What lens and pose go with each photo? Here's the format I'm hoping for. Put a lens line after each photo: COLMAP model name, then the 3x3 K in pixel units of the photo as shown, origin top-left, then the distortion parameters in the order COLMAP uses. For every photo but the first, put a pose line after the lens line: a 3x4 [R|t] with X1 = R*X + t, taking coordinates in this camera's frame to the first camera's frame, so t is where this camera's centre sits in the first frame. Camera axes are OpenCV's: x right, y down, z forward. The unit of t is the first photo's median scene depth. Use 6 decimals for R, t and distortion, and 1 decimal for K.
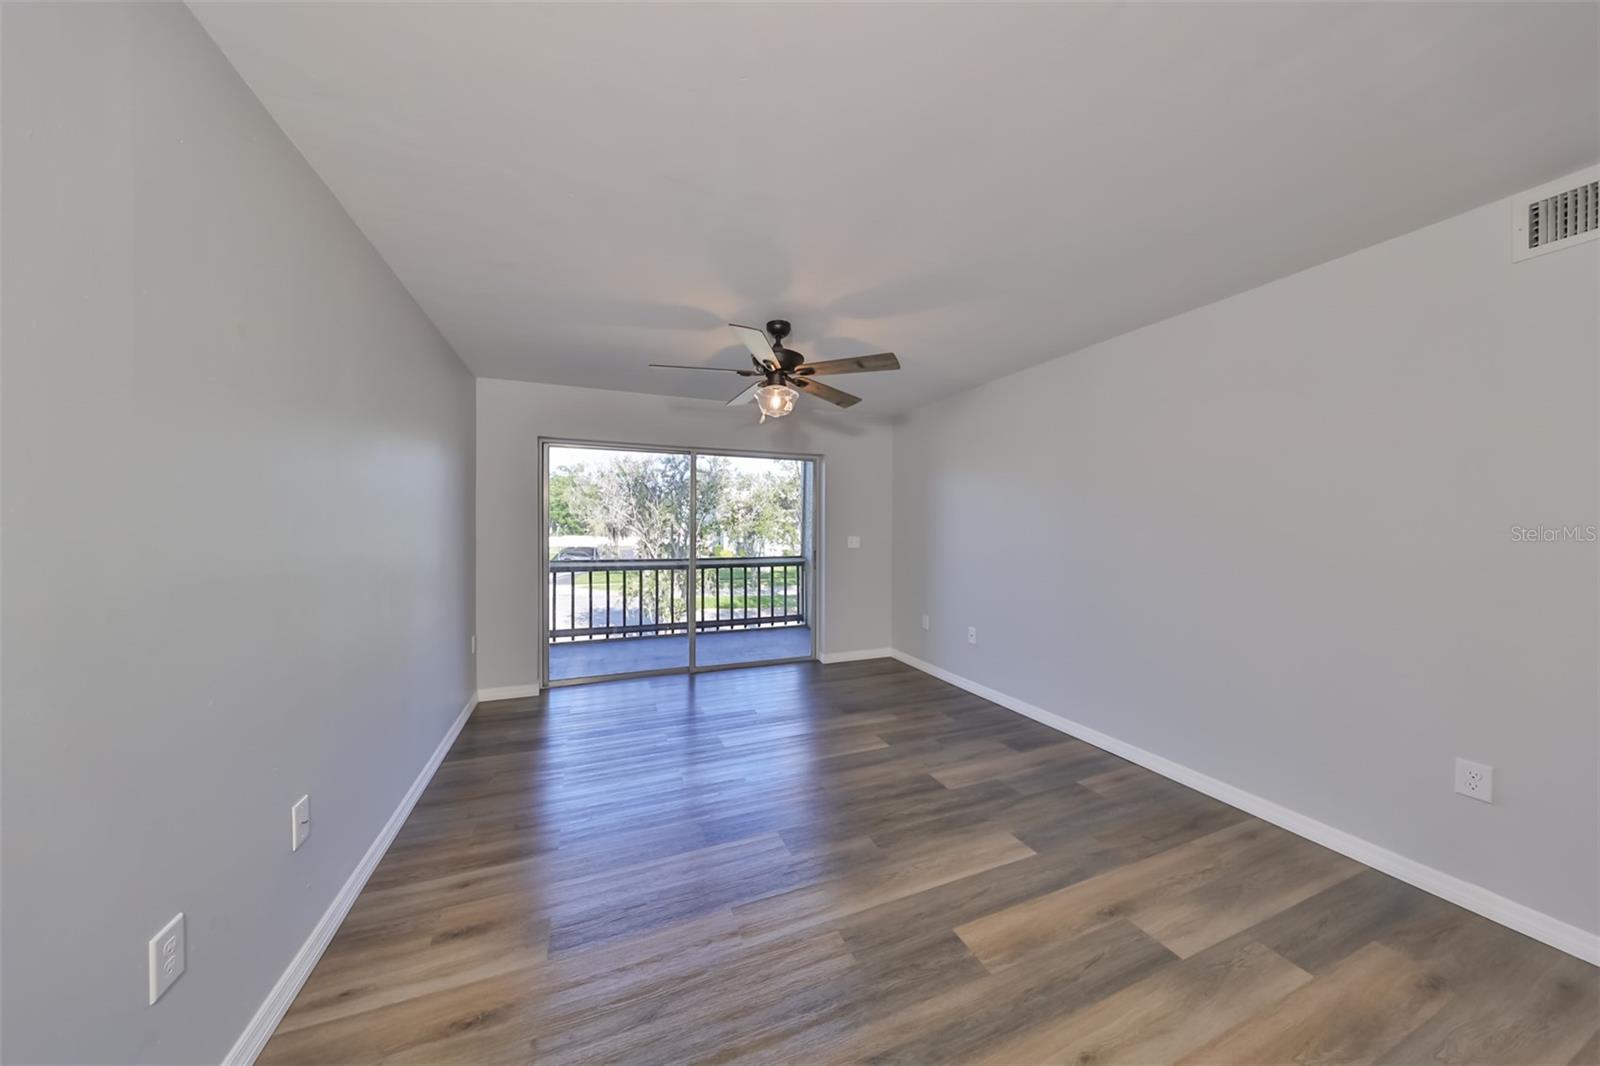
lens RADIAL K [[521.0, 0, 821.2], [0, 521.0, 526.2], [0, 0, 1]] dist [0.000751, 0.000049]
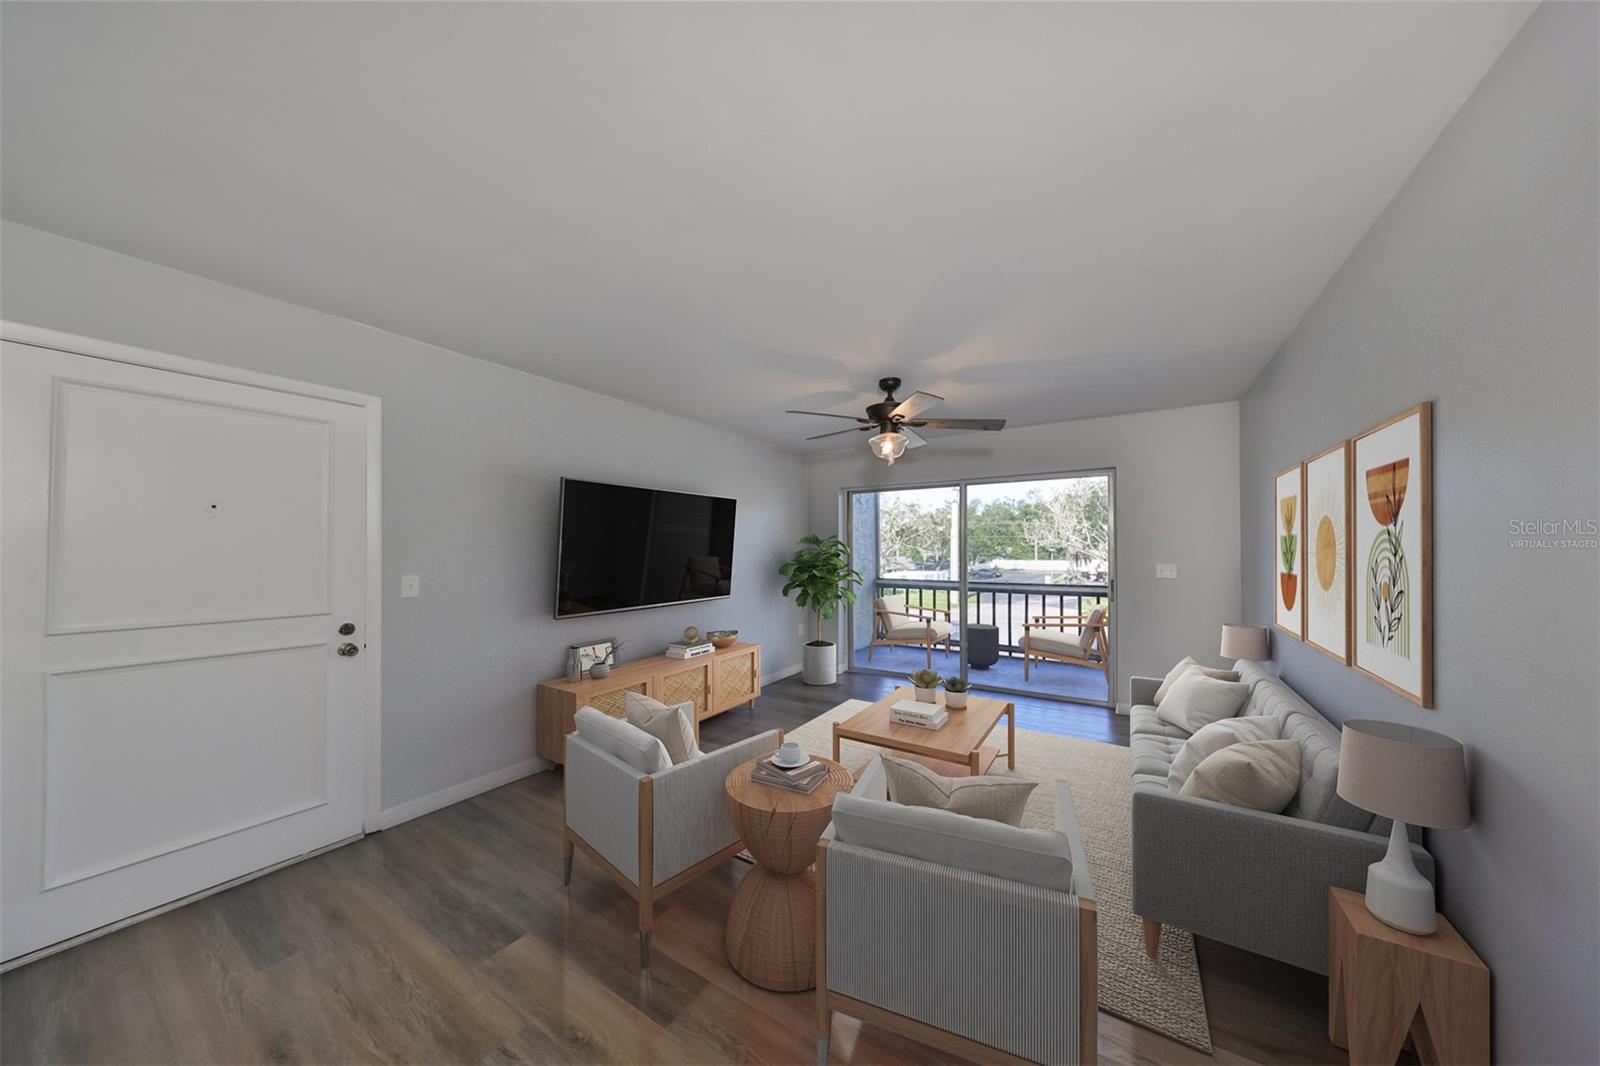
lens RADIAL K [[521.0, 0, 821.2], [0, 521.0, 526.2], [0, 0, 1]] dist [0.000751, 0.000049]
pose [[0.567990, -0.041893, -0.821969, 0.330468], [0.003308, 0.998812, -0.048620, -0.000630], [0.823029, 0.024896, 0.567453, 0.089067]]
